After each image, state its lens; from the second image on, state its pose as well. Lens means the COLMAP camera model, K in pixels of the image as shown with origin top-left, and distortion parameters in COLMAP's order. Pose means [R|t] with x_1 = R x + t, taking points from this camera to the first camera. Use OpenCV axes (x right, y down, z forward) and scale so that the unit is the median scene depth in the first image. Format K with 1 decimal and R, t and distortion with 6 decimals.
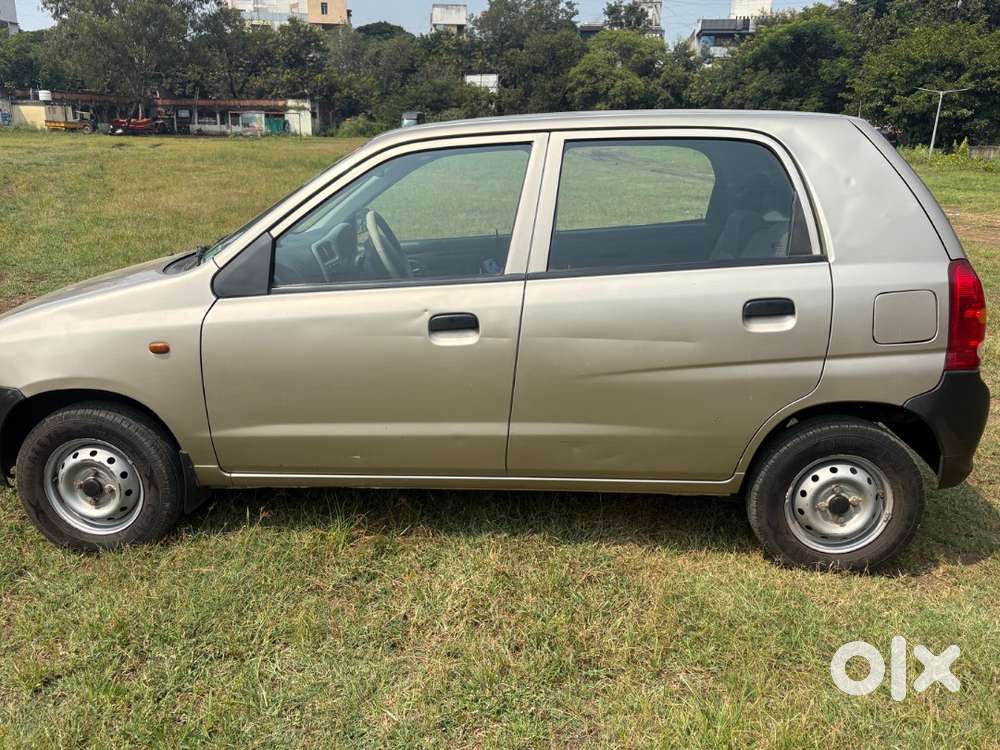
lens RADIAL K [[874.3, 0, 505.1], [0, 874.3, 374.9], [0, 0, 1]] dist [0.033241, -0.014149]
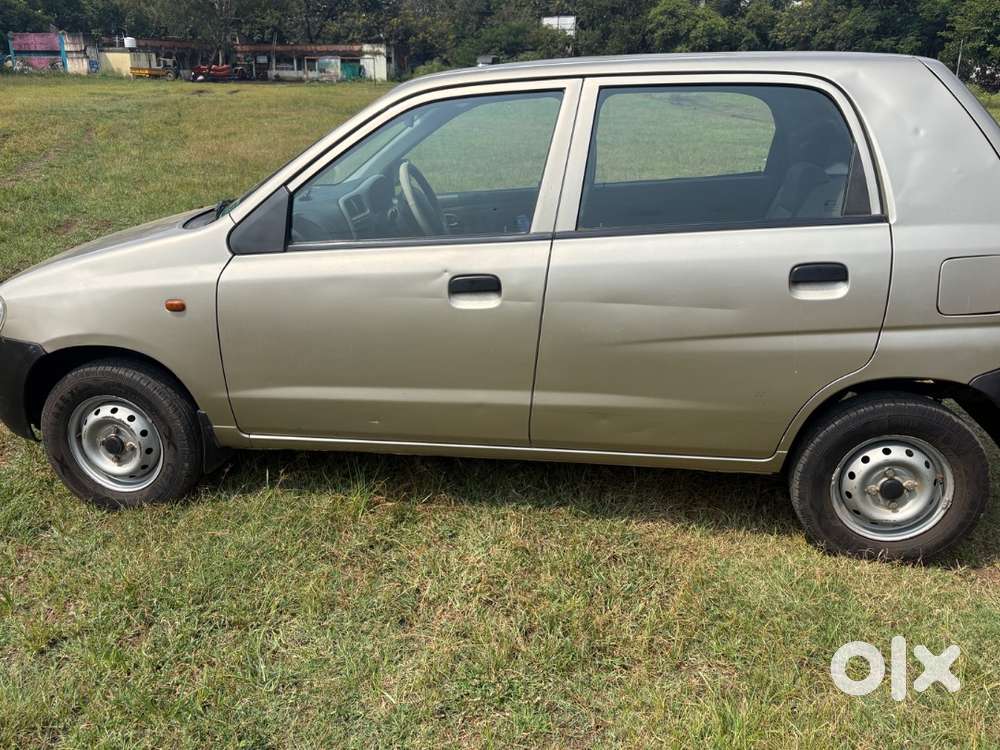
lens RADIAL K [[874.3, 0, 502.0], [0, 874.3, 367.7], [0, 0, 1]] dist [0.033241, -0.014149]
pose [[0.996040, 0.023026, -0.085874, 0.049671], [-0.018662, 0.998510, 0.051283, -0.017593], [0.086927, -0.049478, 0.994985, 0.056240]]
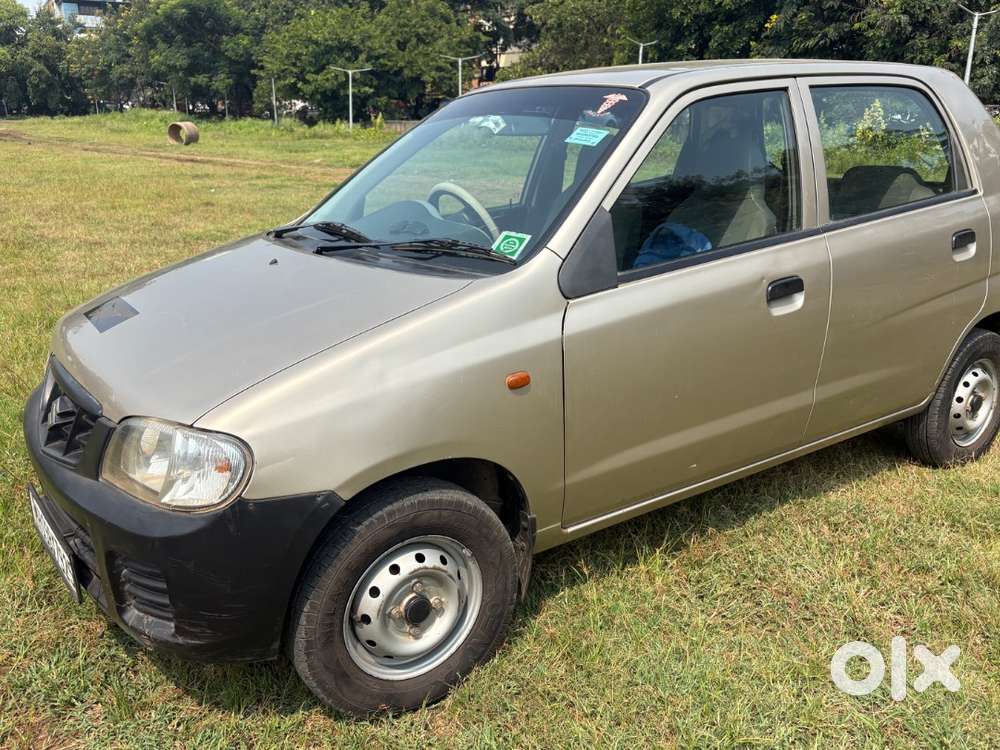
lens RADIAL K [[874.3, 0, 484.8], [0, 874.3, 372.5], [0, 0, 1]] dist [0.033241, -0.014149]
pose [[0.781941, -0.185039, 0.595255, -0.792868], [0.173408, 0.981803, 0.077408, -0.090993], [-0.598747, 0.042693, 0.799799, 0.430450]]
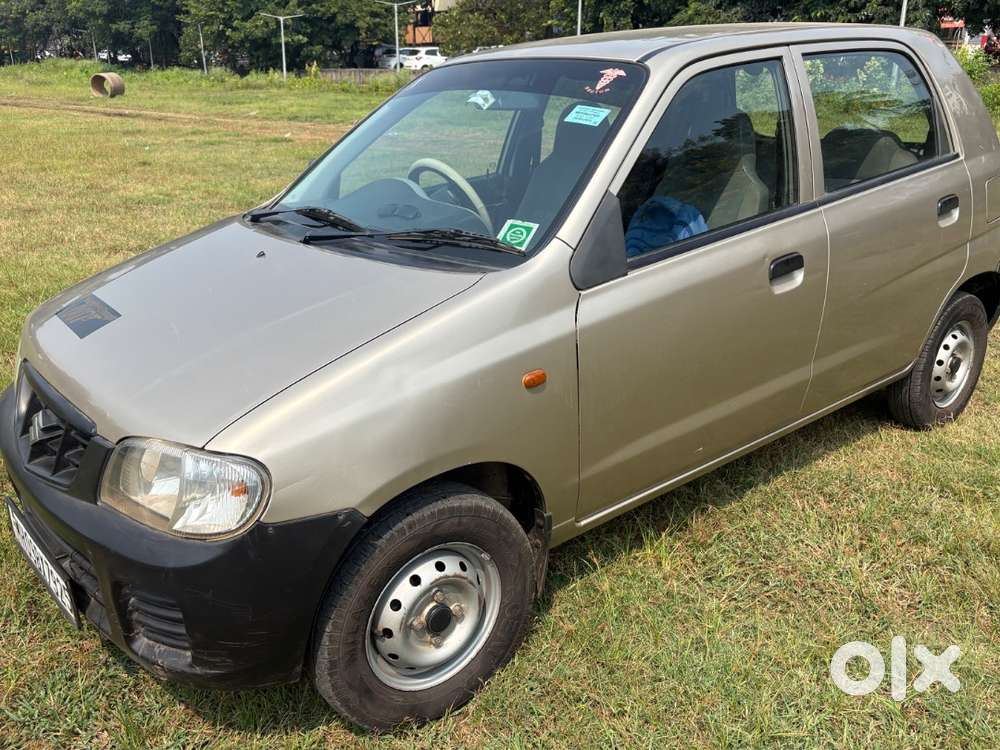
lens RADIAL K [[874.3, 0, 483.1], [0, 874.3, 362.8], [0, 0, 1]] dist [0.033241, -0.014149]
pose [[0.735949, -0.239559, 0.633238, -0.809328], [0.198867, 0.970539, 0.136039, -0.135527], [-0.647171, 0.025813, 0.761908, 0.483381]]
